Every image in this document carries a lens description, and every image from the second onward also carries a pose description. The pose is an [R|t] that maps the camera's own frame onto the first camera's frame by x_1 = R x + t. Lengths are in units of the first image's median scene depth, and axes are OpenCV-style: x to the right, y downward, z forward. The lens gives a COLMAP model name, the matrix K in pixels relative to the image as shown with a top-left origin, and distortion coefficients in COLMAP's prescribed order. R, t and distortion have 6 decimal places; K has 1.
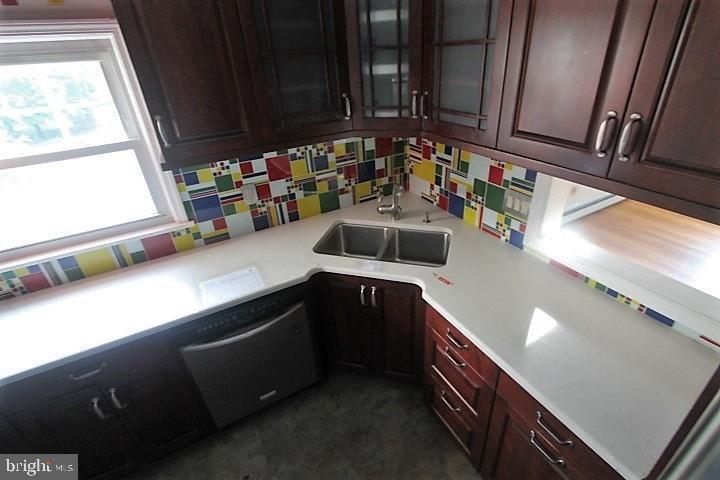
lens RADIAL K [[336.0, 0, 368.1], [0, 336.0, 233.8], [0, 0, 1]] dist [-0.023338, 0.004539]
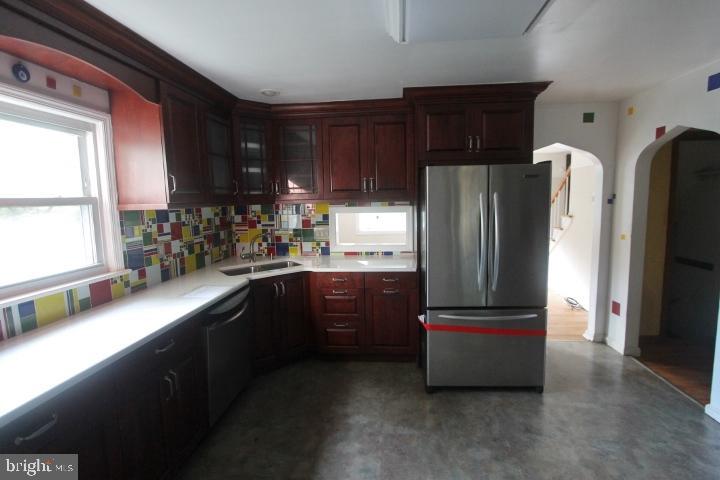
lens RADIAL K [[336.0, 0, 368.1], [0, 336.0, 233.8], [0, 0, 1]] dist [-0.023338, 0.004539]
pose [[0.554940, -0.043780, 0.830738, -0.972727], [0.387702, 0.897144, -0.211708, 0.402276], [-0.736022, 0.439564, 0.514834, -0.249303]]
